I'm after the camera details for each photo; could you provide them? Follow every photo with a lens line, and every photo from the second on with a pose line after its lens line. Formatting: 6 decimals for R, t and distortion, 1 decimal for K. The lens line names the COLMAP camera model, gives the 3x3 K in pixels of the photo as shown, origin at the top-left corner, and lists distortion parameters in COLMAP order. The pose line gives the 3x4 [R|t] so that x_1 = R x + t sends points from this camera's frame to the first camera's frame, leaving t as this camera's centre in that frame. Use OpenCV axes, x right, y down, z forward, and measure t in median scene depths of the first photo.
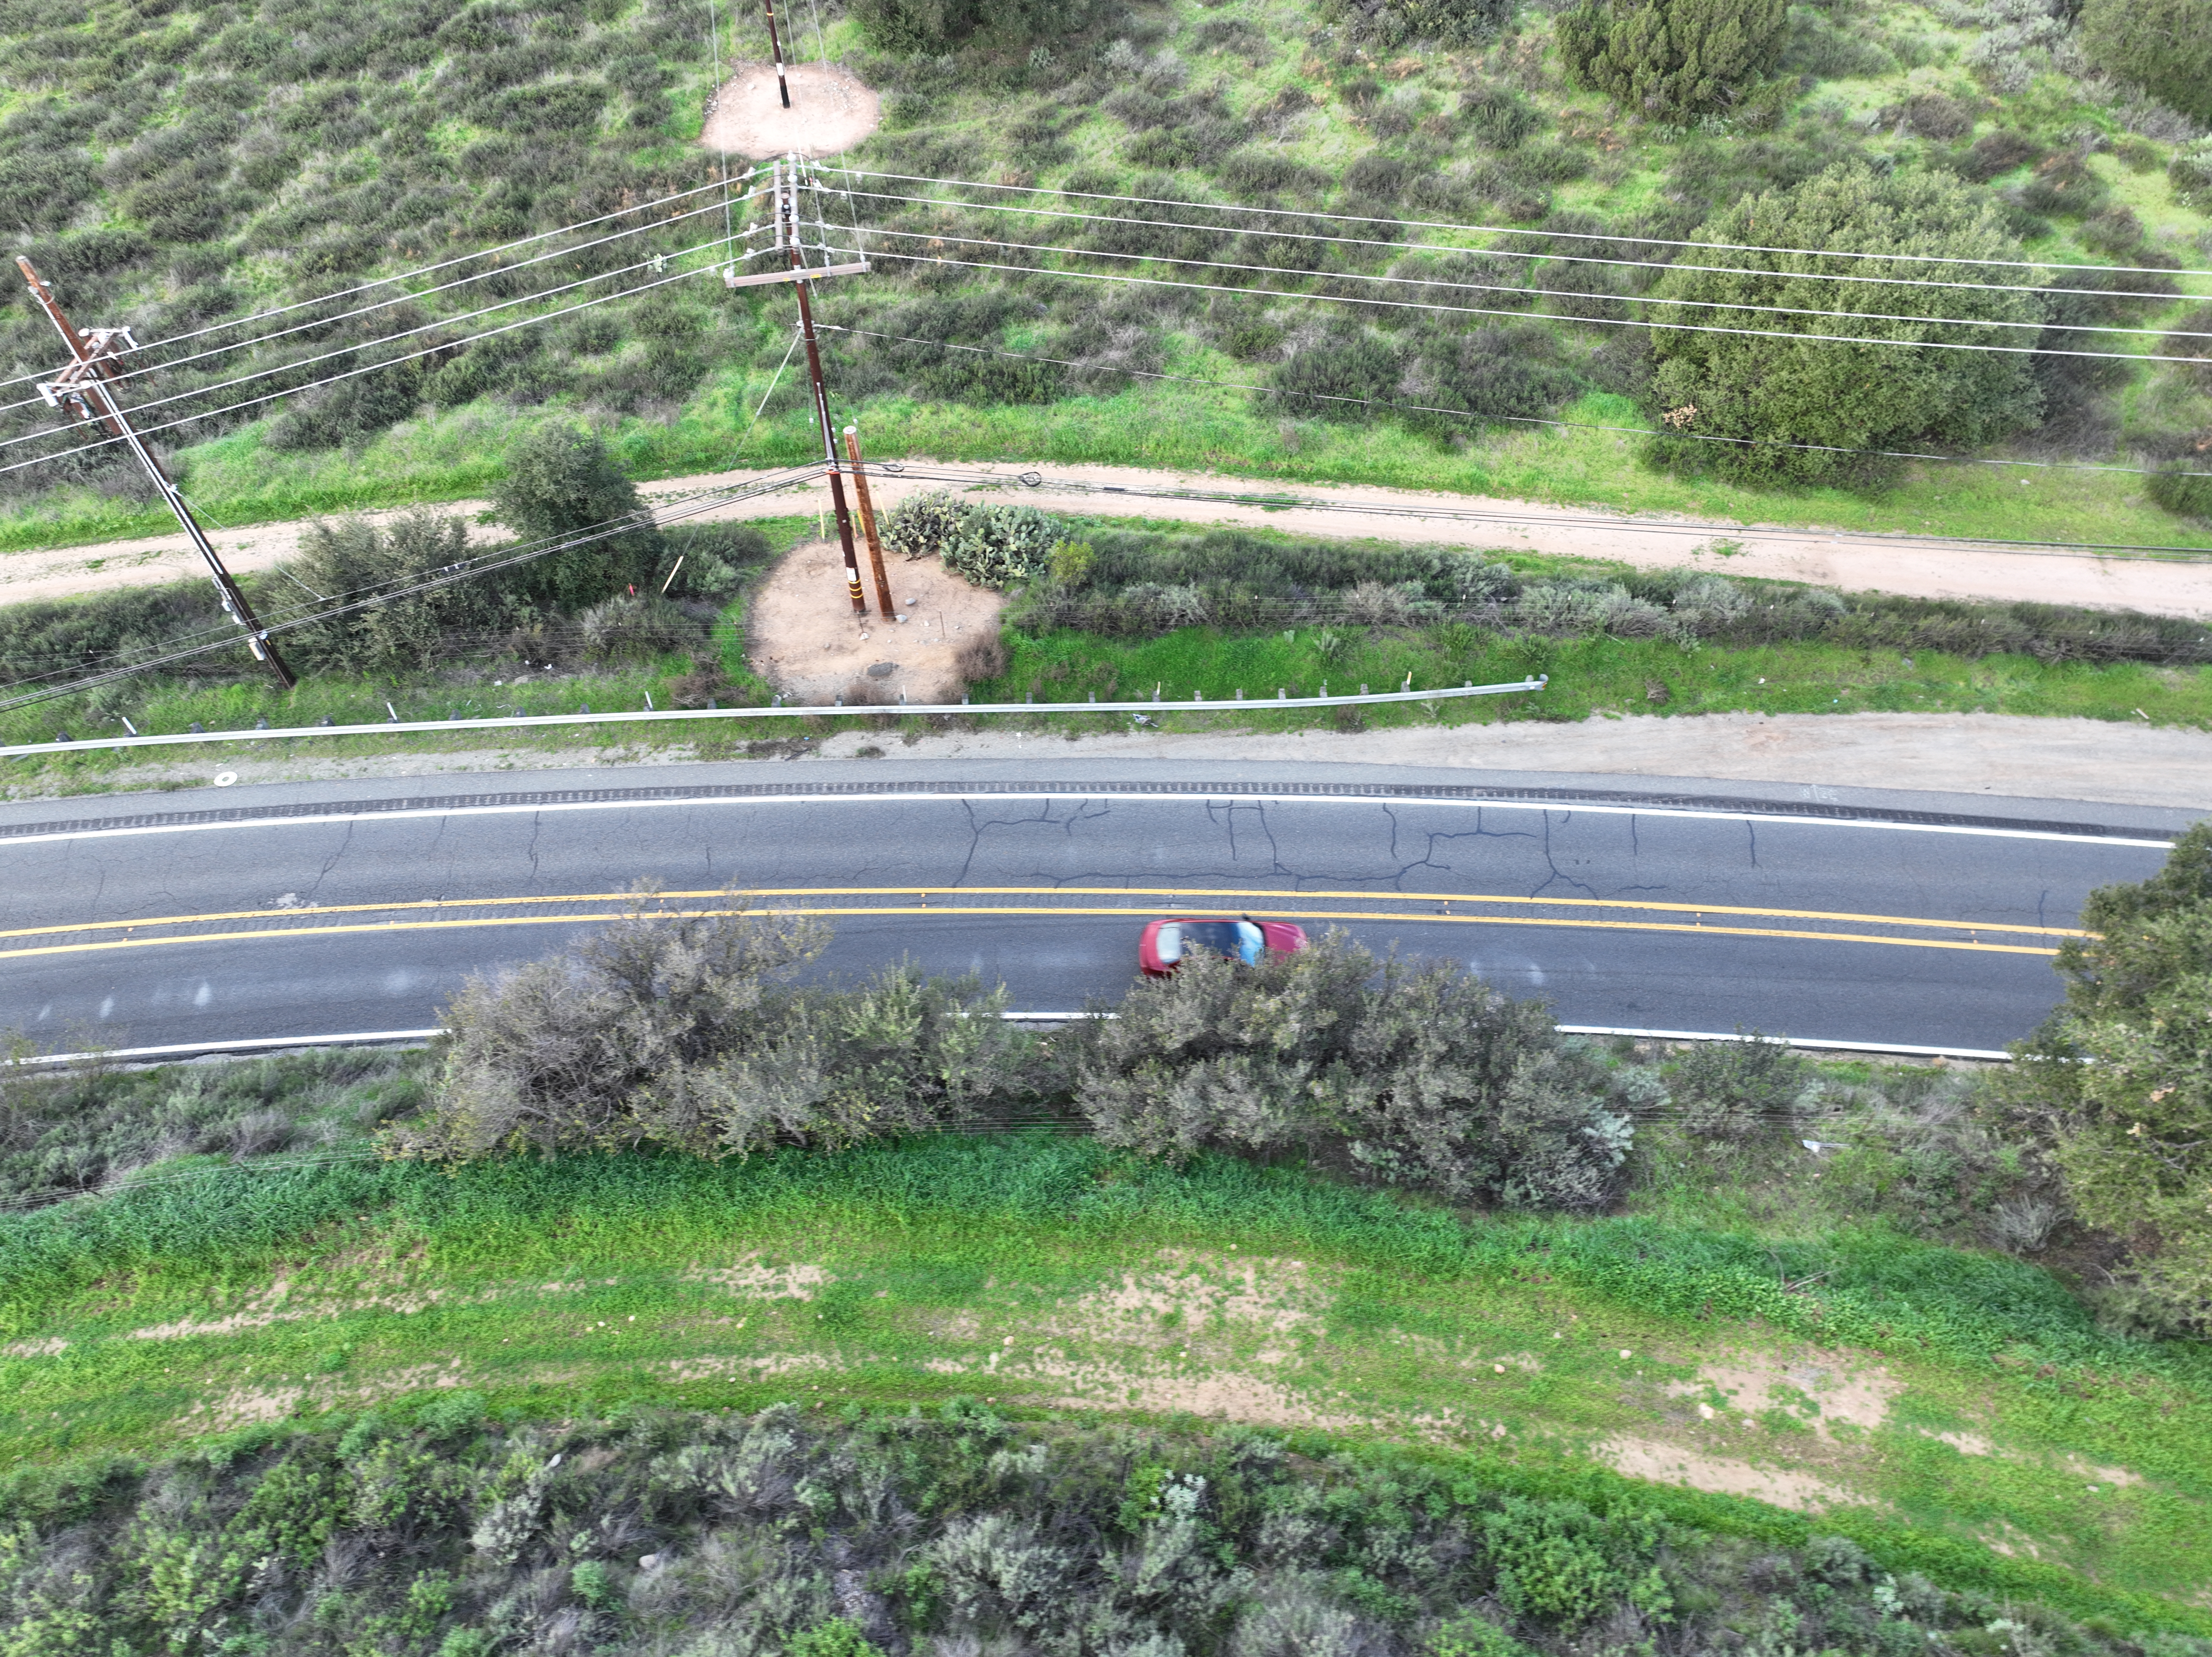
lens RADIAL K [[1563.6, 0, 1106.0], [0, 1563.6, 828.5], [0, 0, 1]] dist [-0.004414, 0.029636]
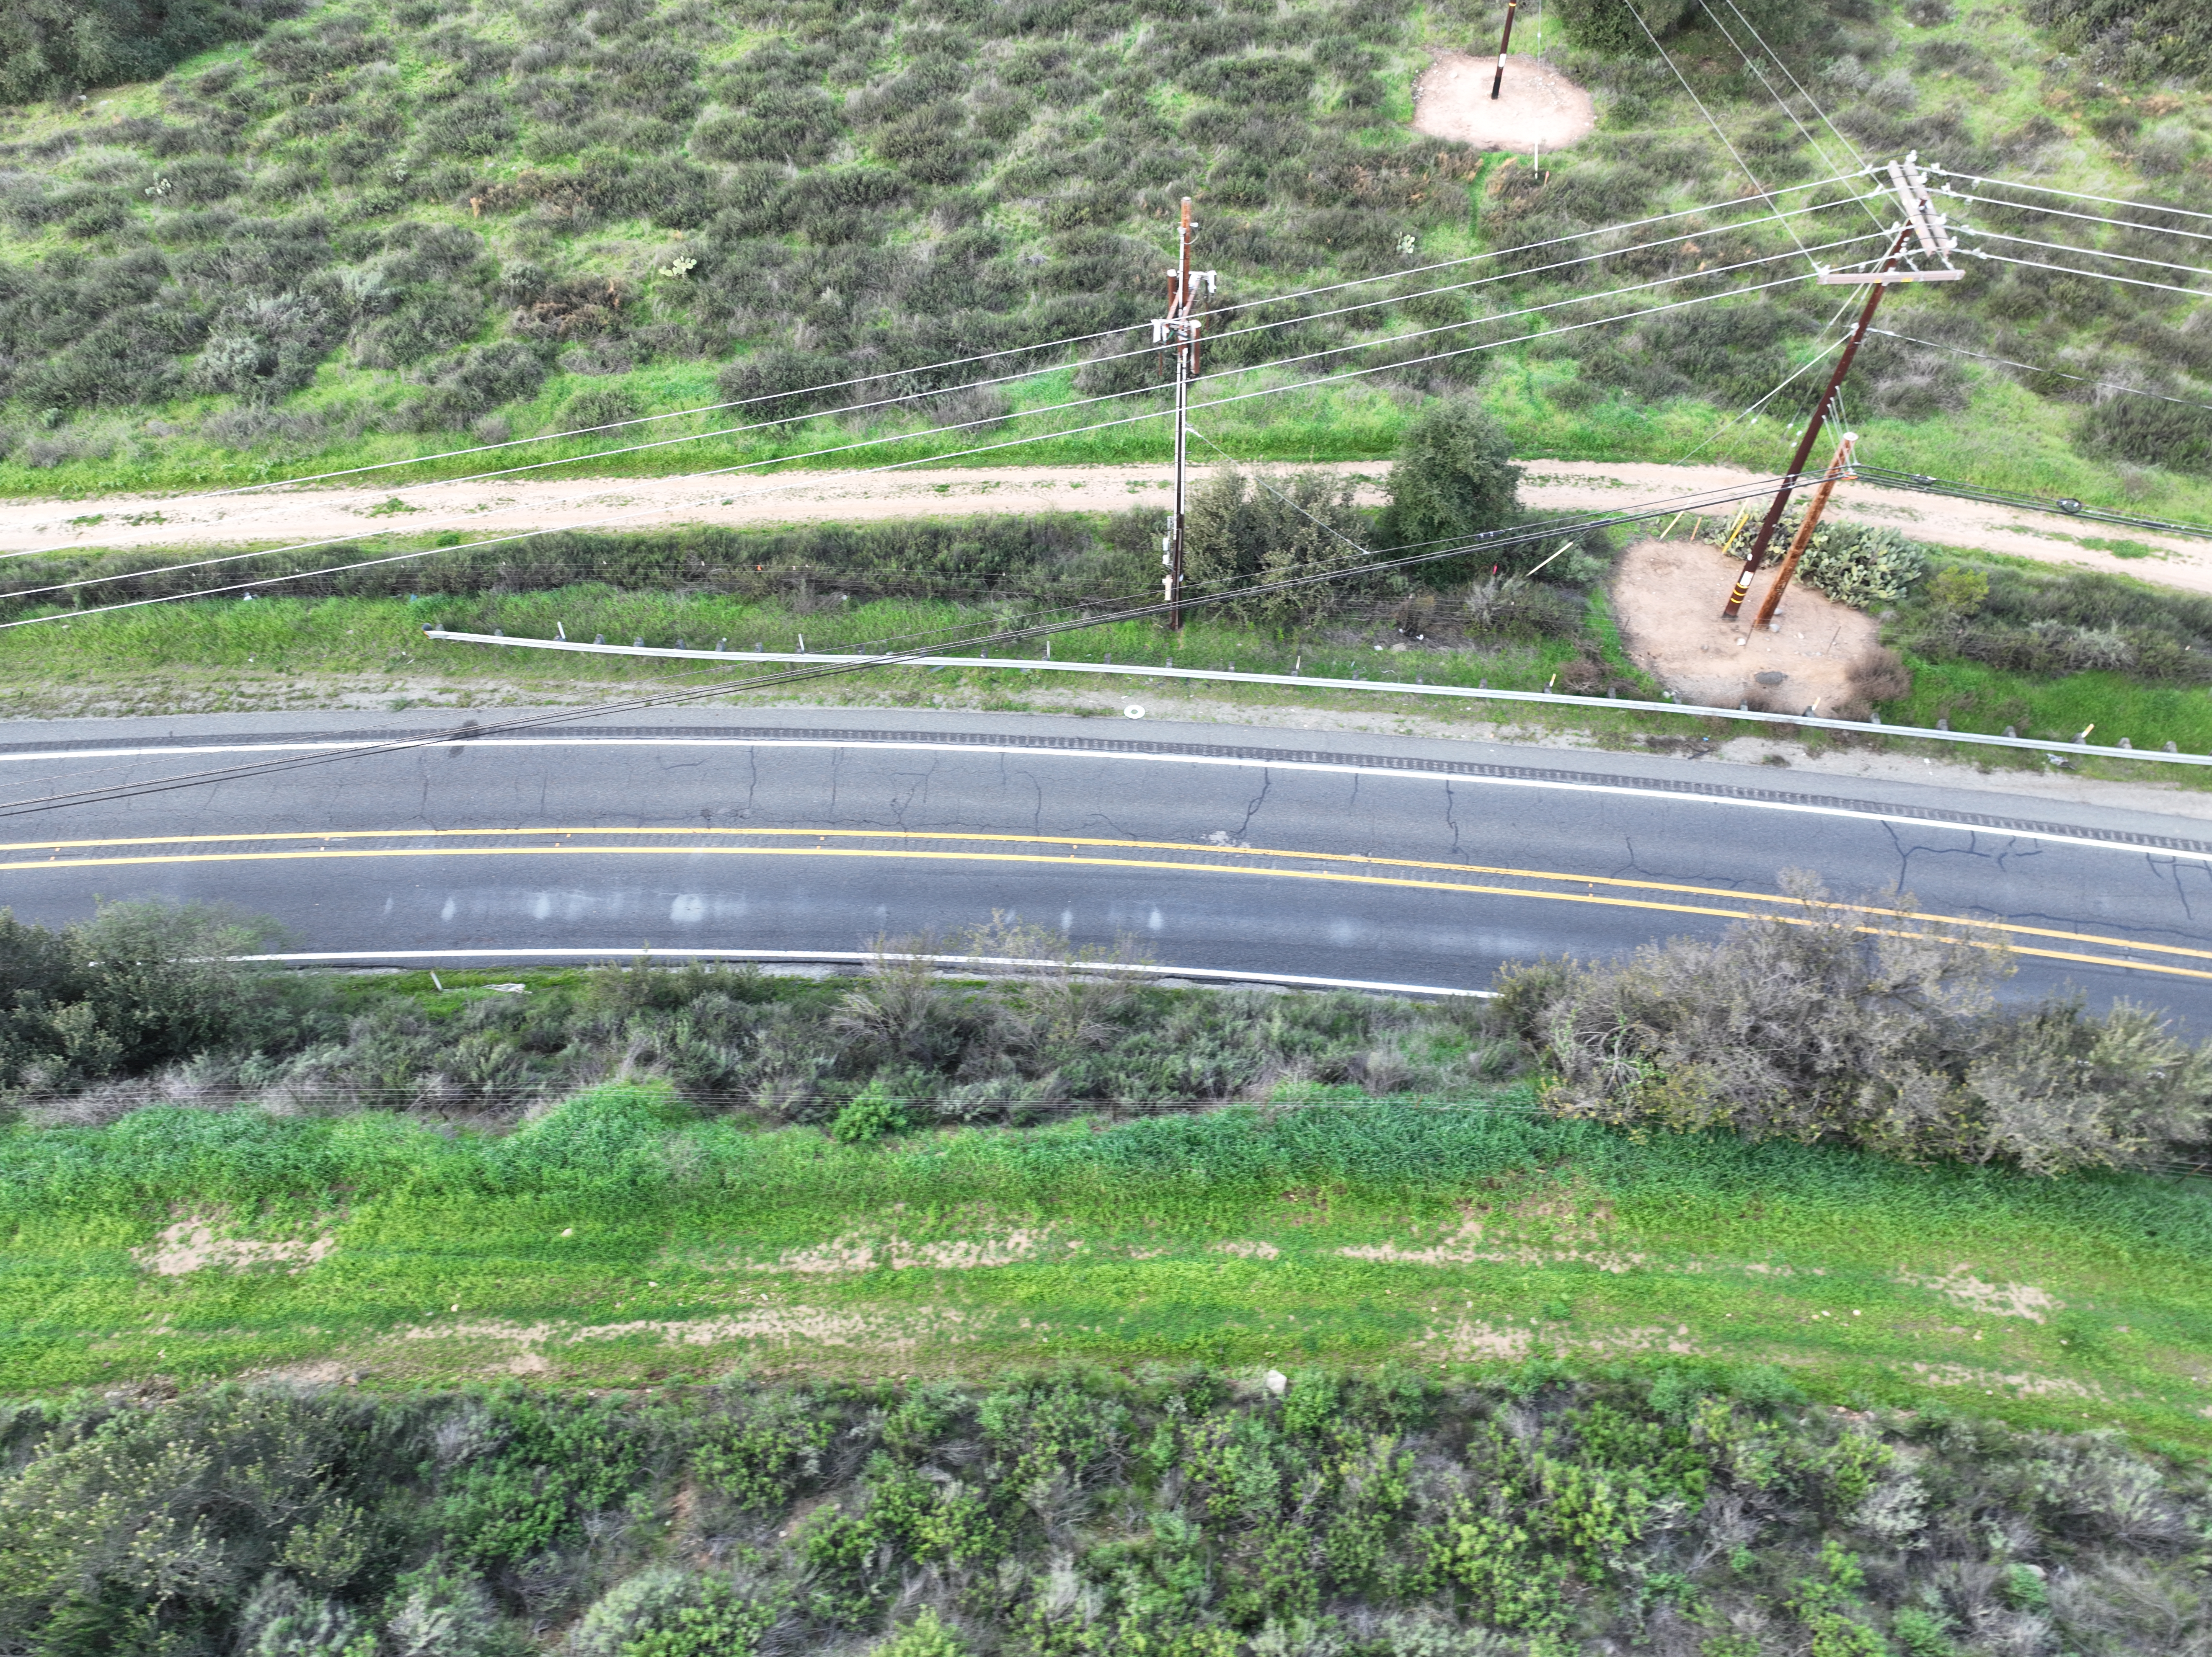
lens RADIAL K [[1563.6, 0, 1106.0], [0, 1563.6, 828.5], [0, 0, 1]] dist [-0.004414, 0.029636]
pose [[0.988336, 0.124103, -0.088267, -0.401692], [-0.123968, 0.992261, 0.007026, 0.033152], [0.088456, 0.003998, 0.996072, -0.019497]]
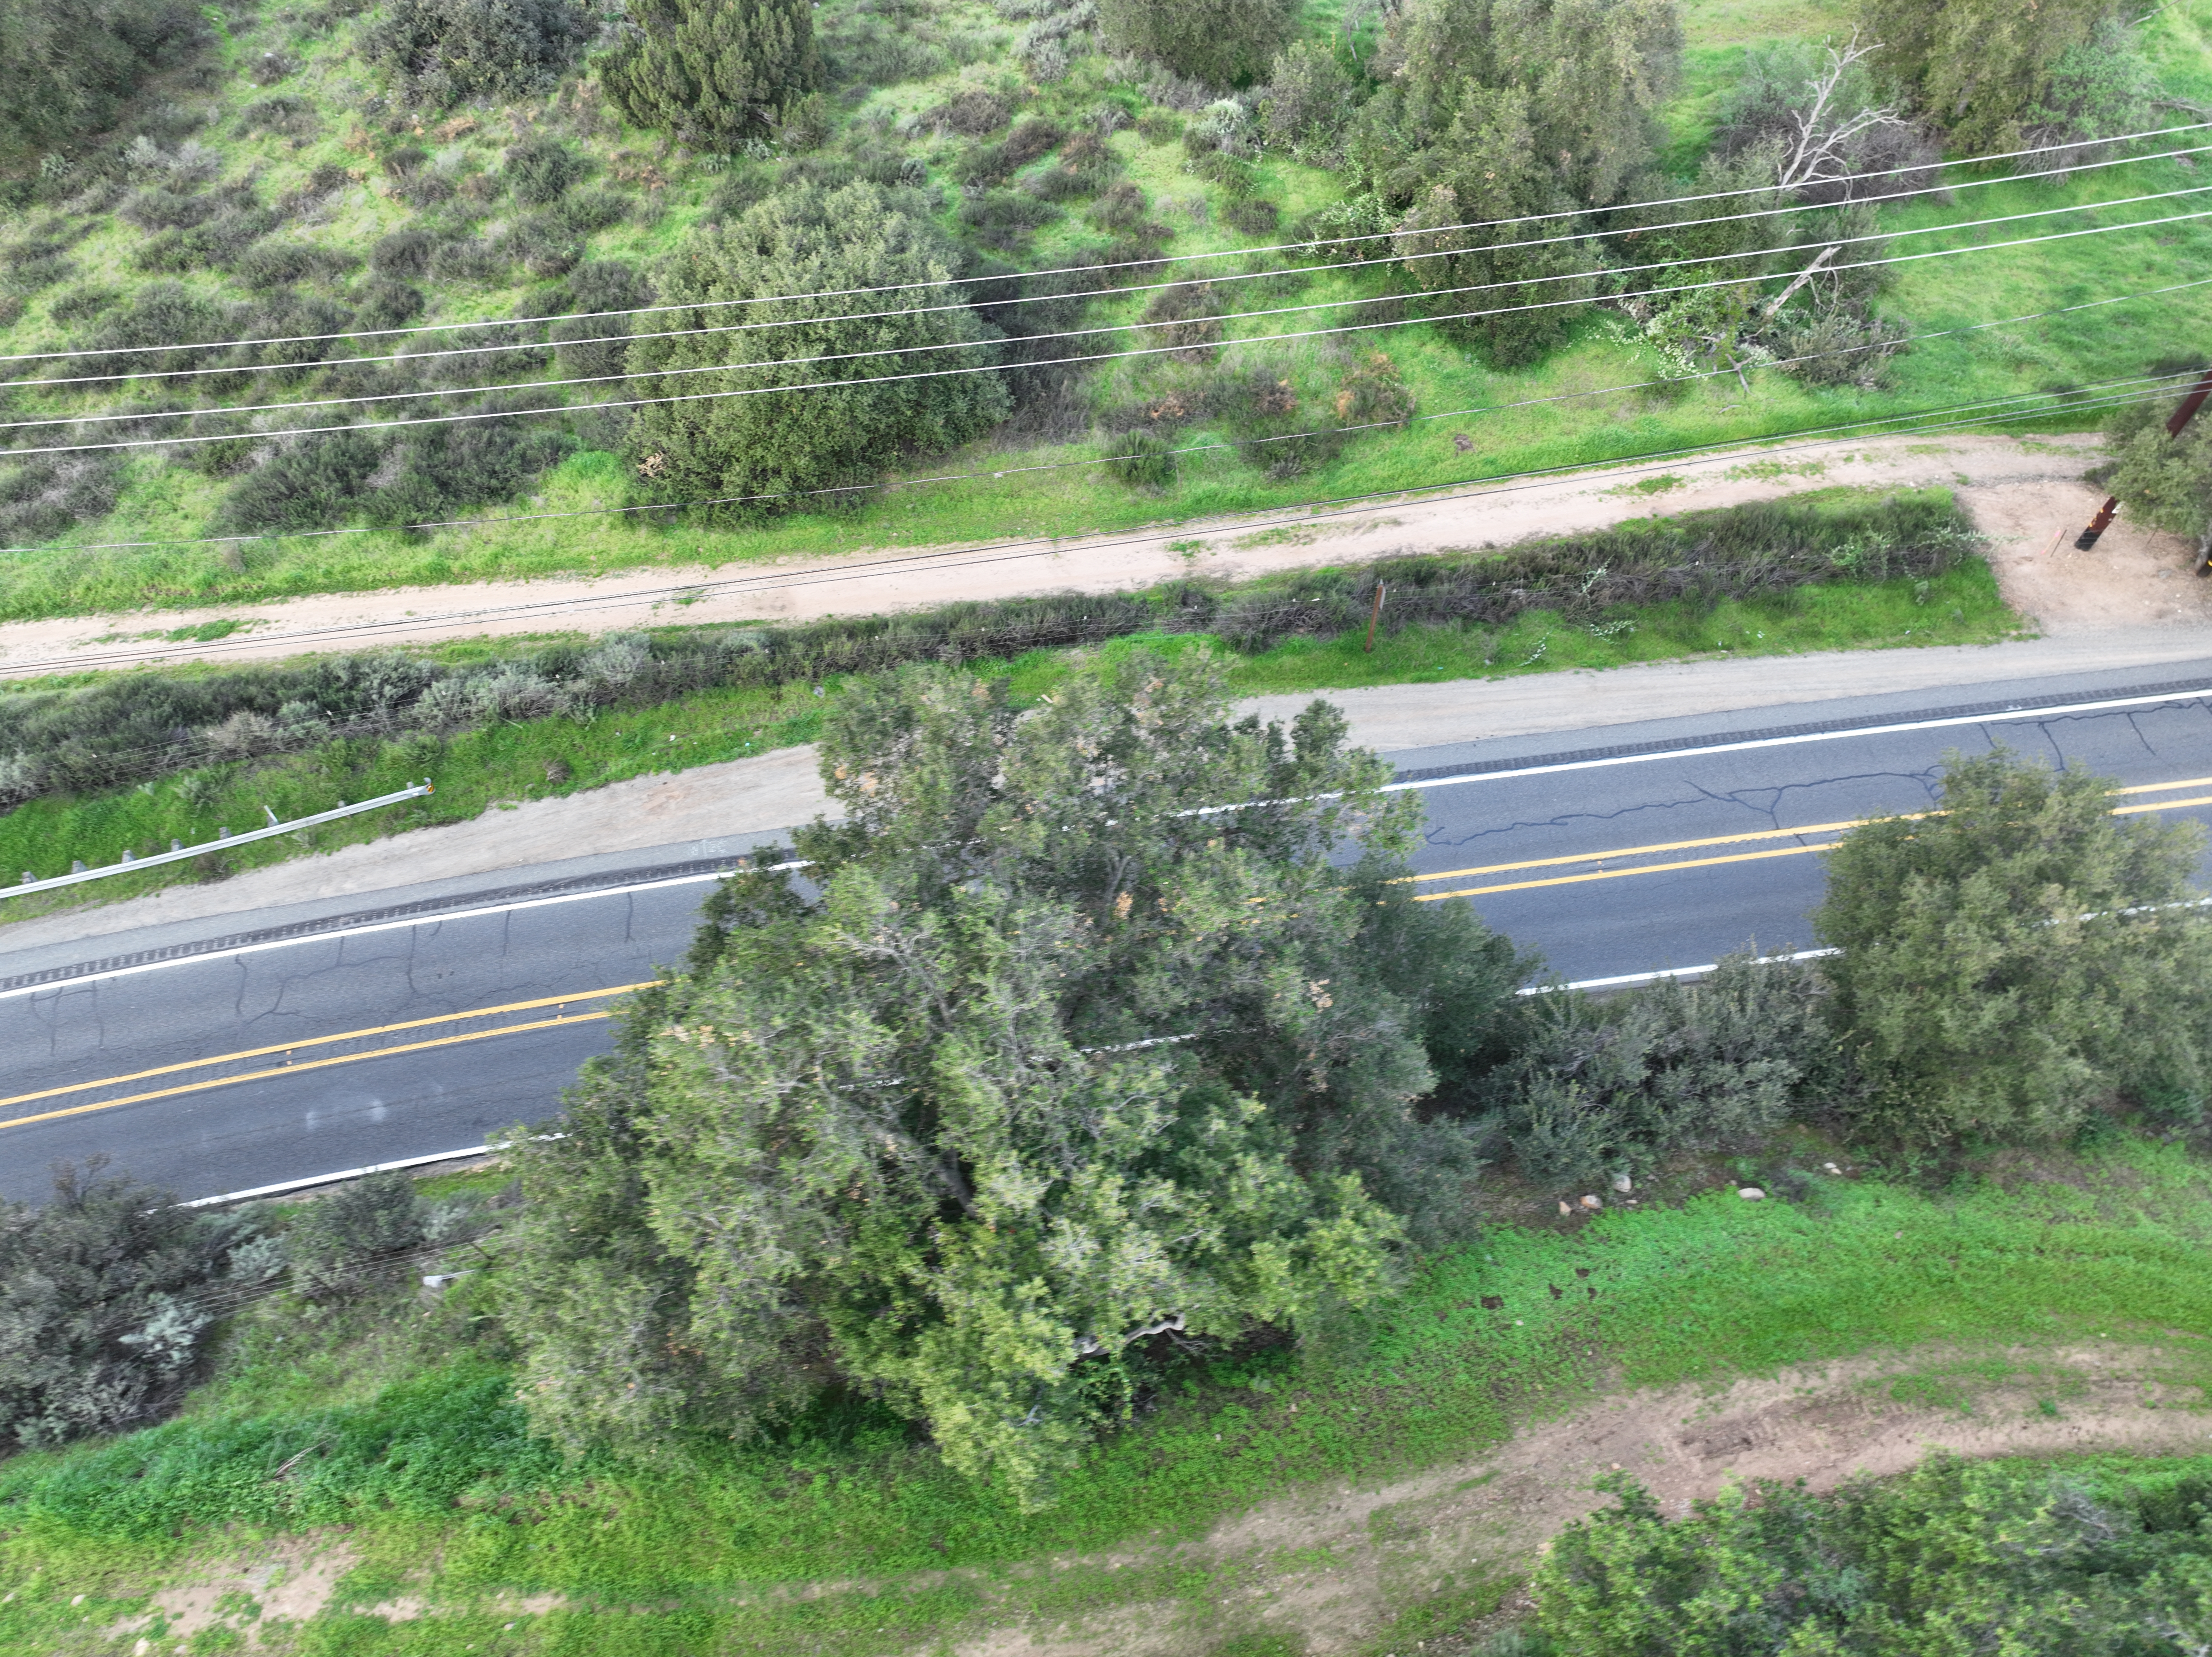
lens RADIAL K [[1563.6, 0, 1106.0], [0, 1563.6, 828.5], [0, 0, 1]] dist [-0.004414, 0.029636]
pose [[0.967974, -0.202947, 0.147781, 0.459001], [0.203121, 0.979053, 0.014072, 0.002012], [-0.147542, 0.016396, 0.988920, -0.002916]]
